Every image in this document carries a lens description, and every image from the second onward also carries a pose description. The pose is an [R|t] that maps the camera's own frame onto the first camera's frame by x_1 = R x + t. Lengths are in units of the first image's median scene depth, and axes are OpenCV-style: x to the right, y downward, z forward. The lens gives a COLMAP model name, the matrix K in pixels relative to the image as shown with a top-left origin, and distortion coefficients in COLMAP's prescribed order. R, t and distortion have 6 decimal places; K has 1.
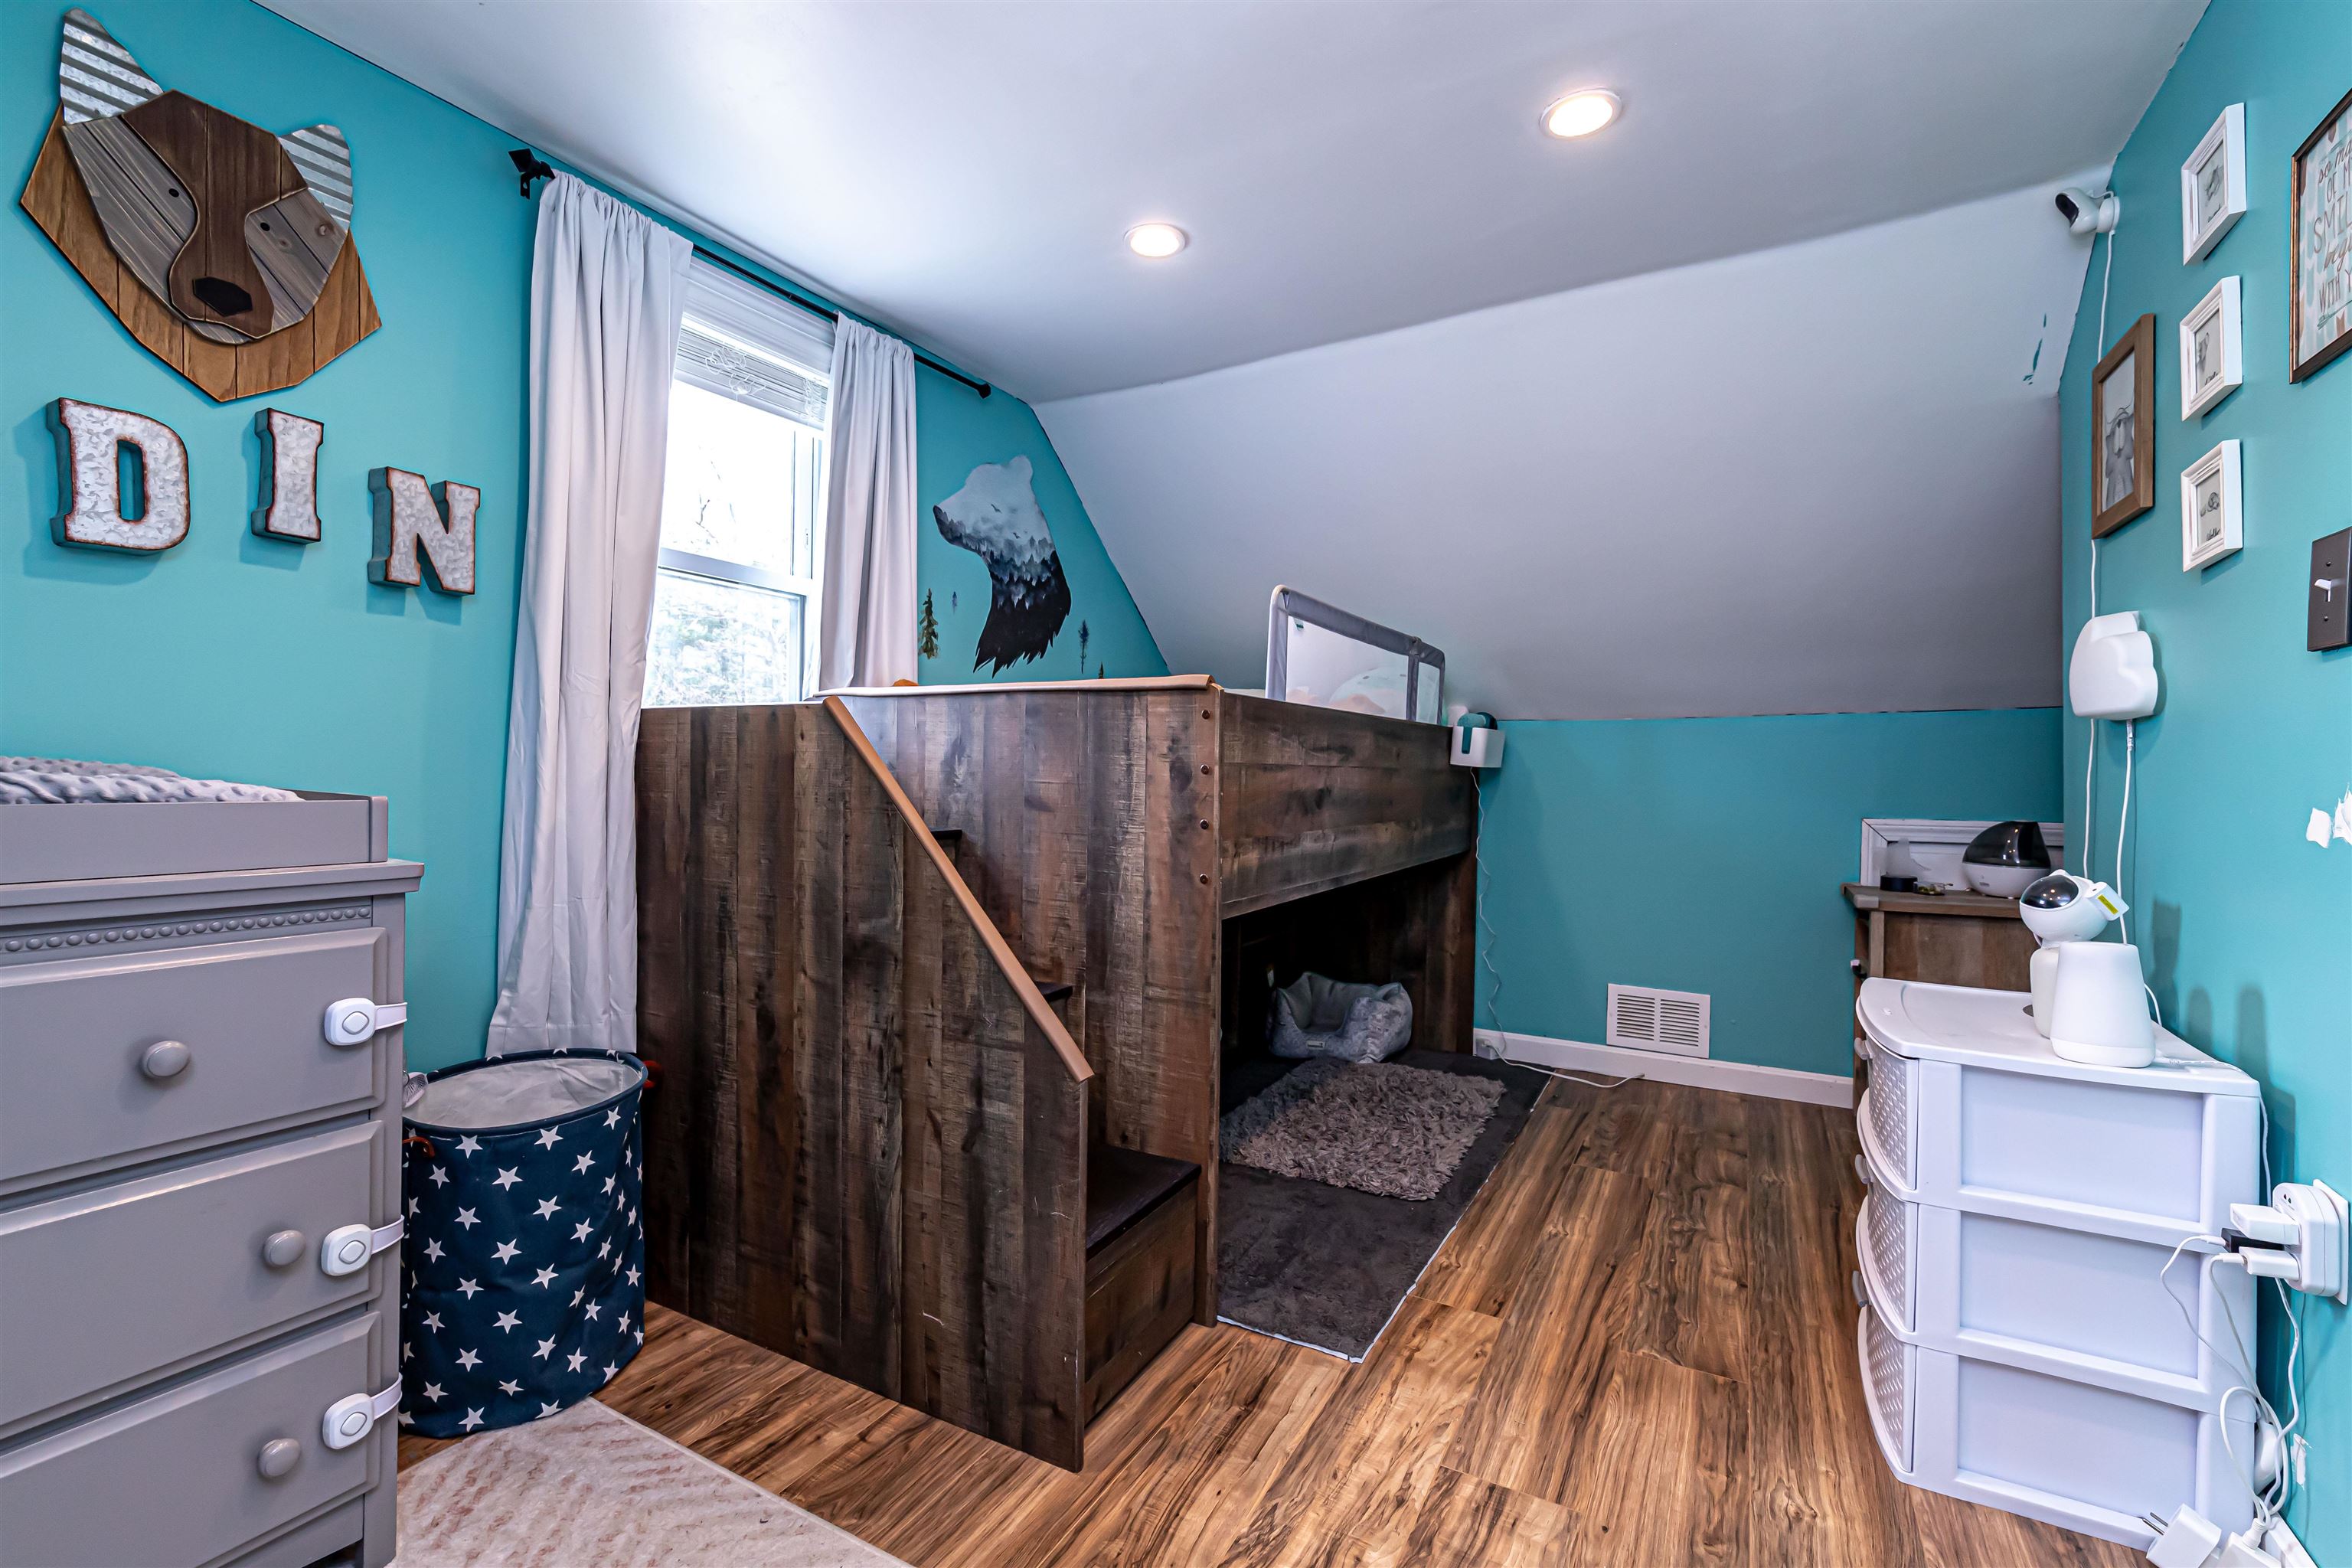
lens RADIAL K [[1038.0, 0, 1176.0], [0, 1038.0, 784.0], [0, 0, 1]] dist [-0.000445, -0.000182]
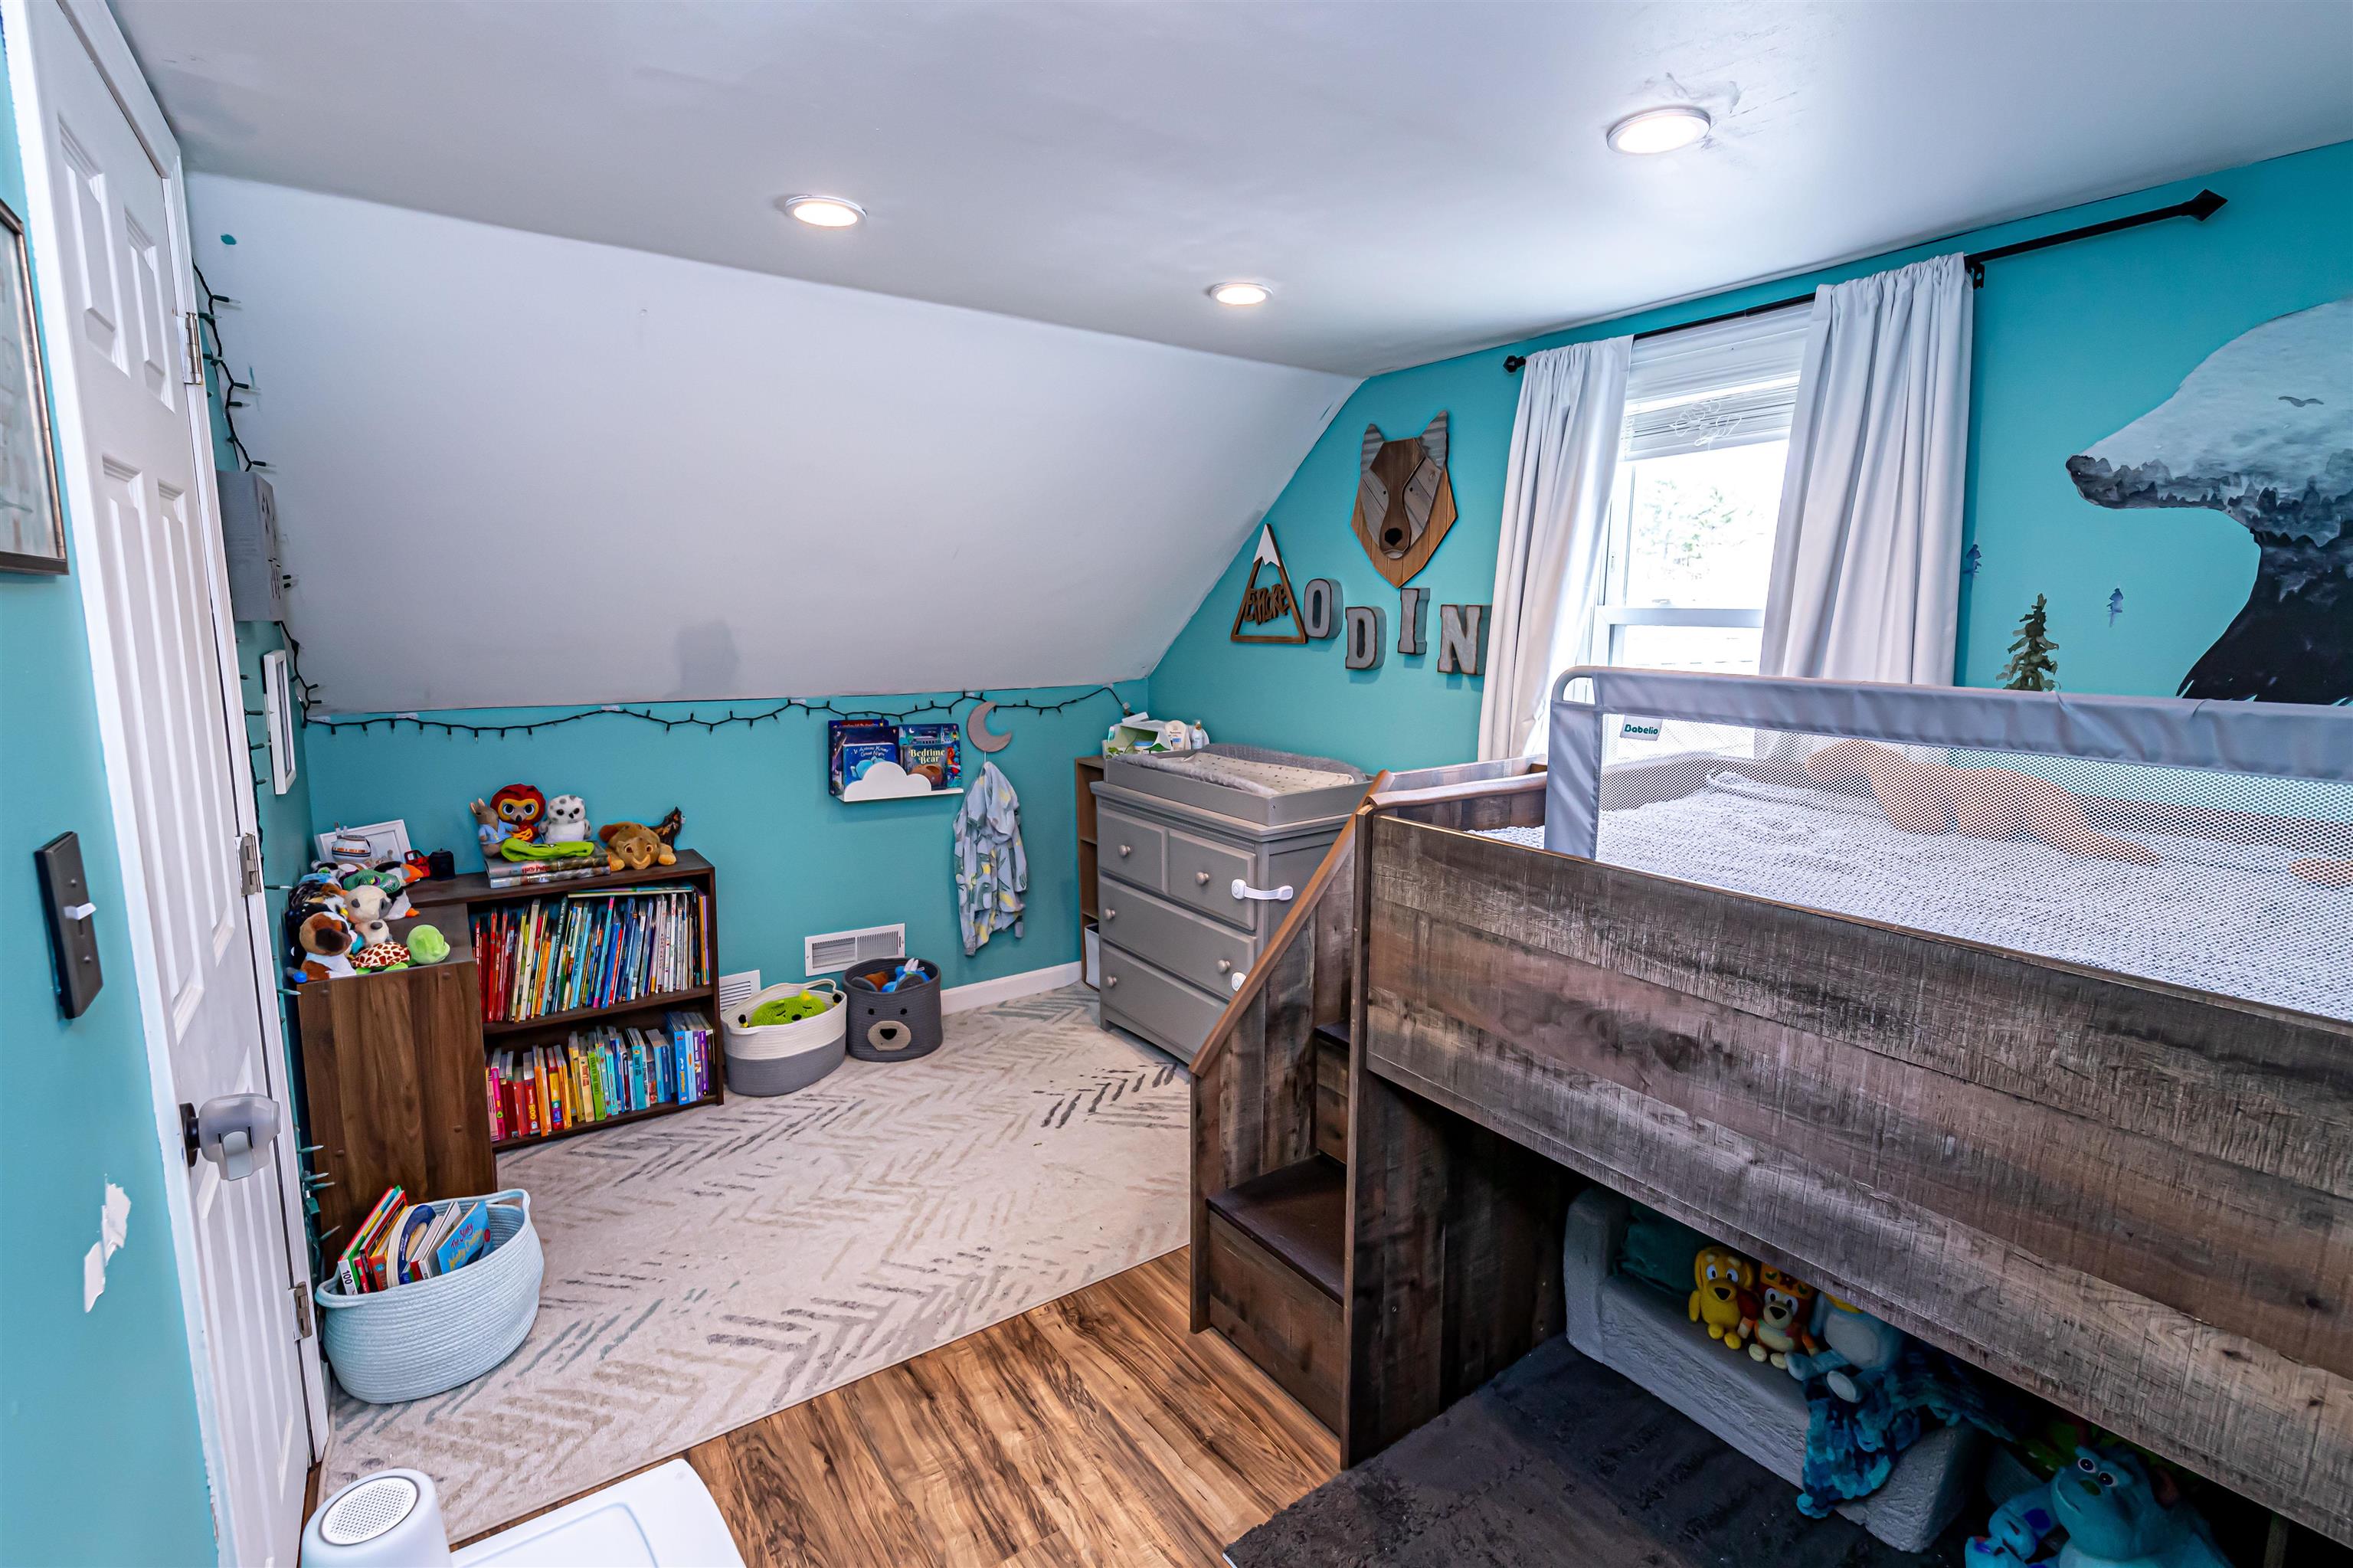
lens RADIAL K [[1051.4, 0, 1183.0], [0, 1051.4, 756.2], [0, 0, 1]] dist [-0.000057, 0.000035]
pose [[-0.433141, 0.113413, -0.894162, 0.964551], [-0.018905, 0.990691, 0.134814, -0.275324], [0.901128, 0.075298, -0.426965, 1.335574]]
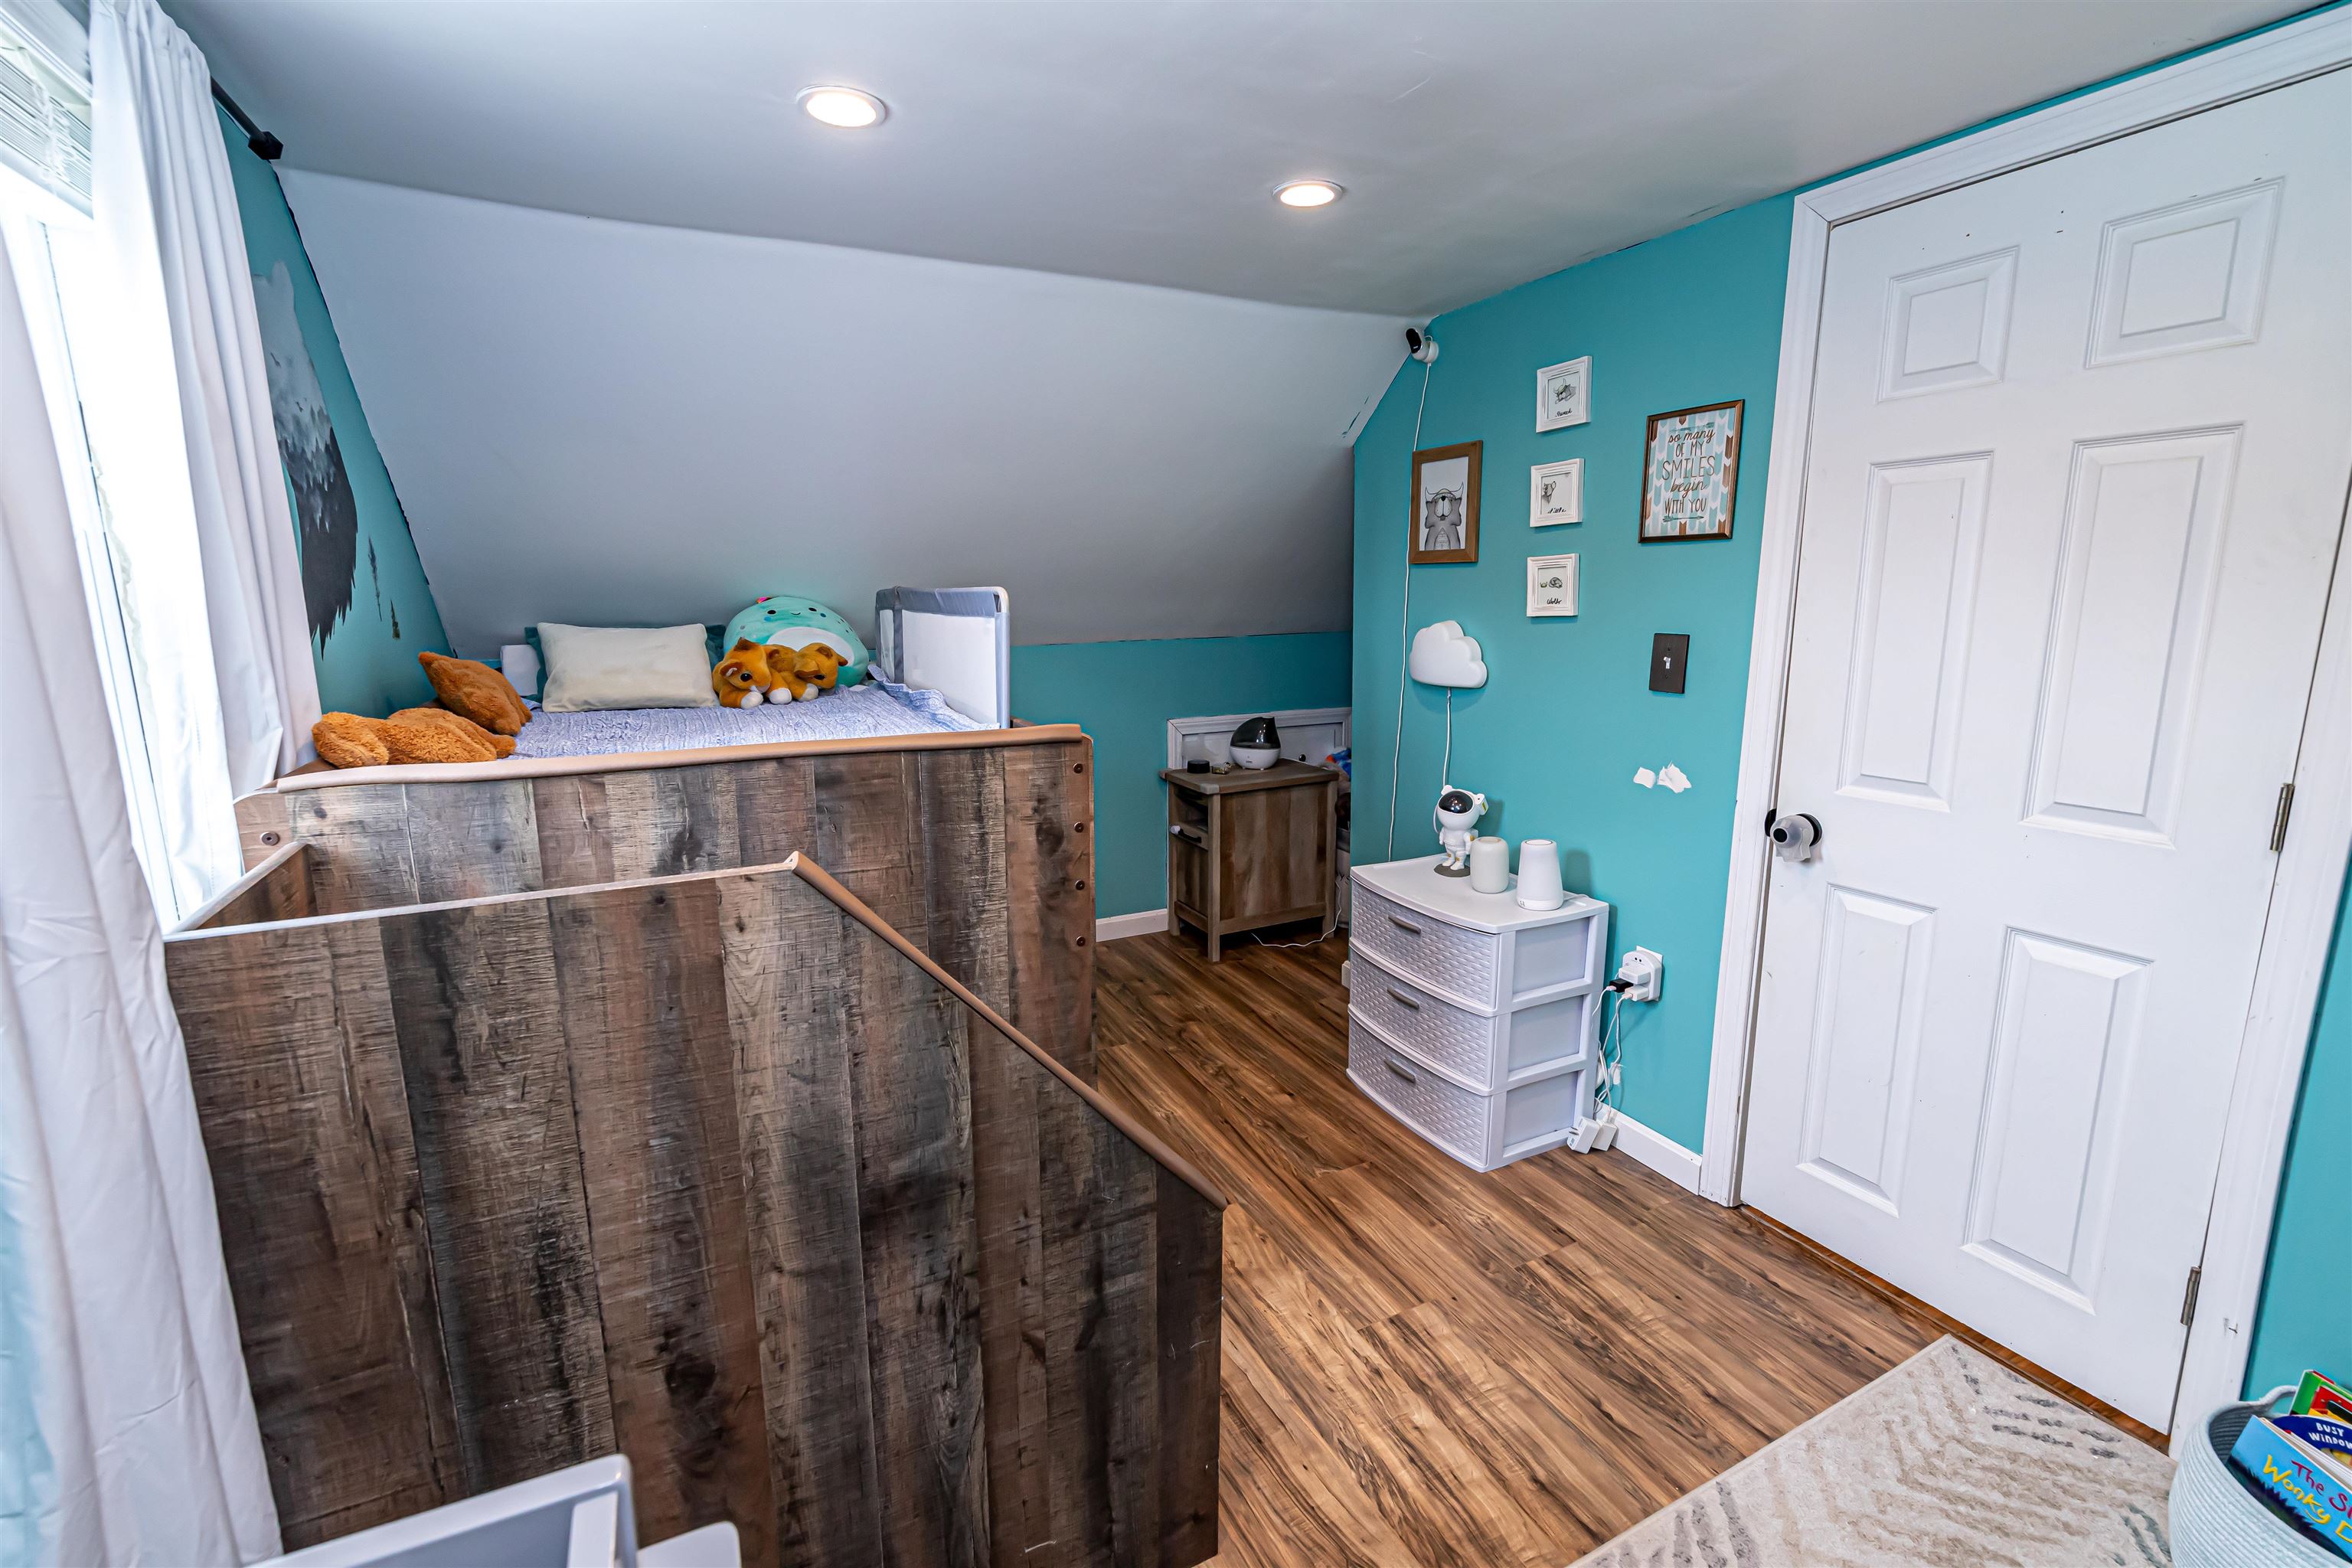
lens RADIAL K [[1007.5, 0, 1184.1], [0, 1007.5, 776.0], [0, 0, 1]] dist [-0.002958, -0.000462]
pose [[0.557795, -0.165312, 0.813349, -0.685016], [0.020757, 0.982436, 0.185444, -0.238480], [-0.829719, -0.086557, 0.551429, 0.468727]]
